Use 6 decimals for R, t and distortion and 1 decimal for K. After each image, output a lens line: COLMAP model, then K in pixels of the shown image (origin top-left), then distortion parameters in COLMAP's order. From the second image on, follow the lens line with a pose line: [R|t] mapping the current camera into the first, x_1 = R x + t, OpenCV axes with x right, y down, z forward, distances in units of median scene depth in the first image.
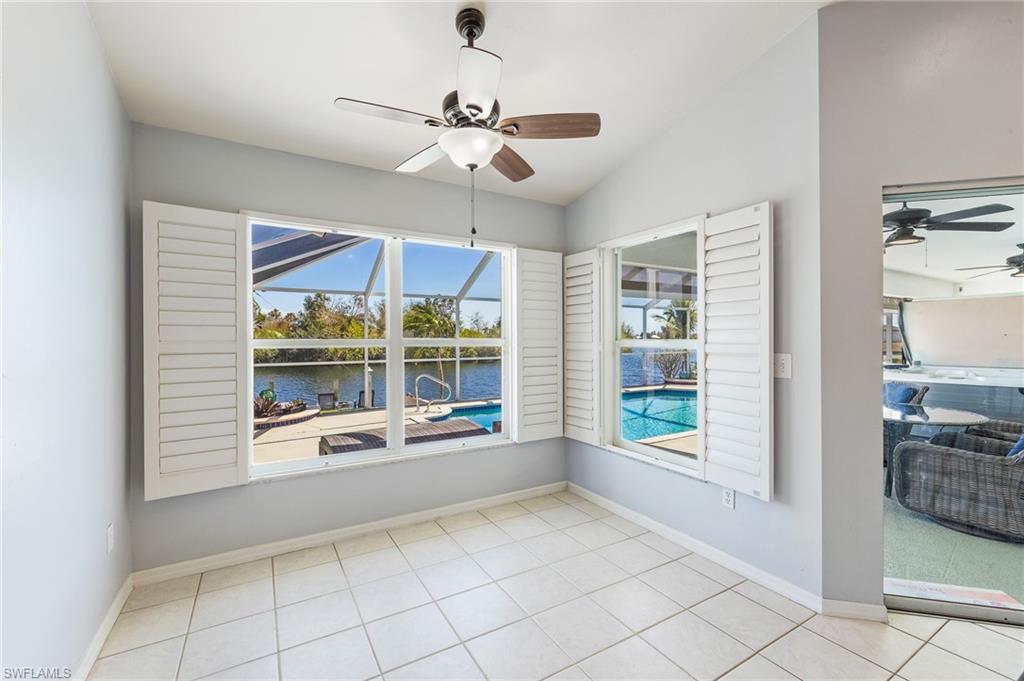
lens RADIAL K [[435.7, 0, 509.3], [0, 435.7, 340.8], [0, 0, 1]] dist [0.001204, -0.000112]
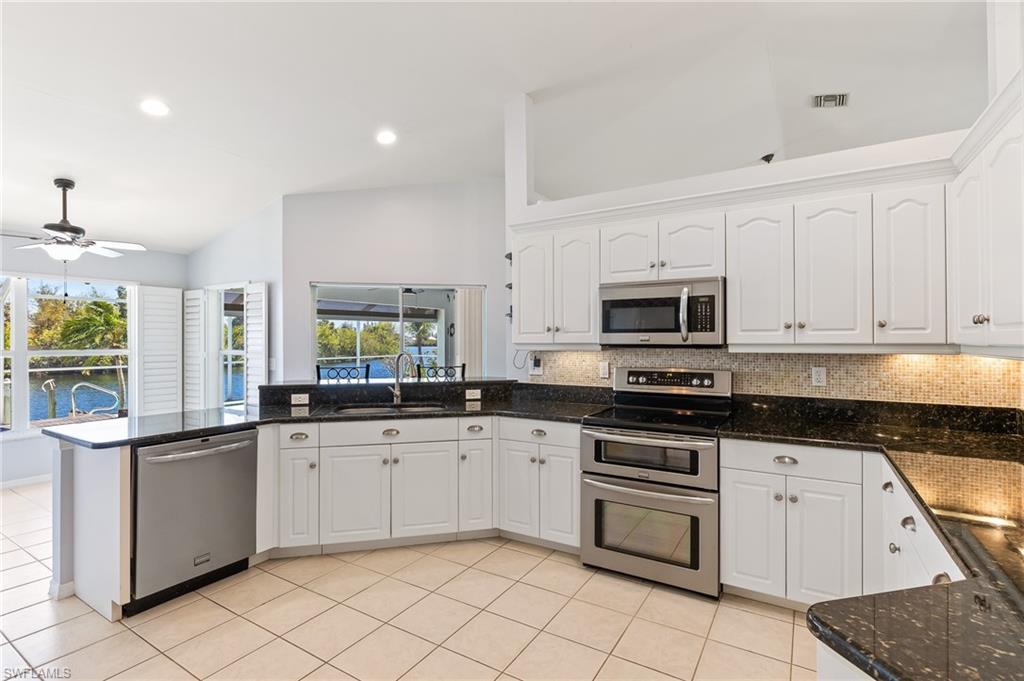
lens RADIAL K [[500.9, 0, 521.3], [0, 500.9, 340.2], [0, 0, 1]] dist [0.001242, 0.000457]
pose [[0.890375, 0.002198, 0.455222, 0.374525], [-0.000261, 0.999991, -0.004318, -0.028468], [-0.455227, 0.003726, 0.890368, -0.991515]]
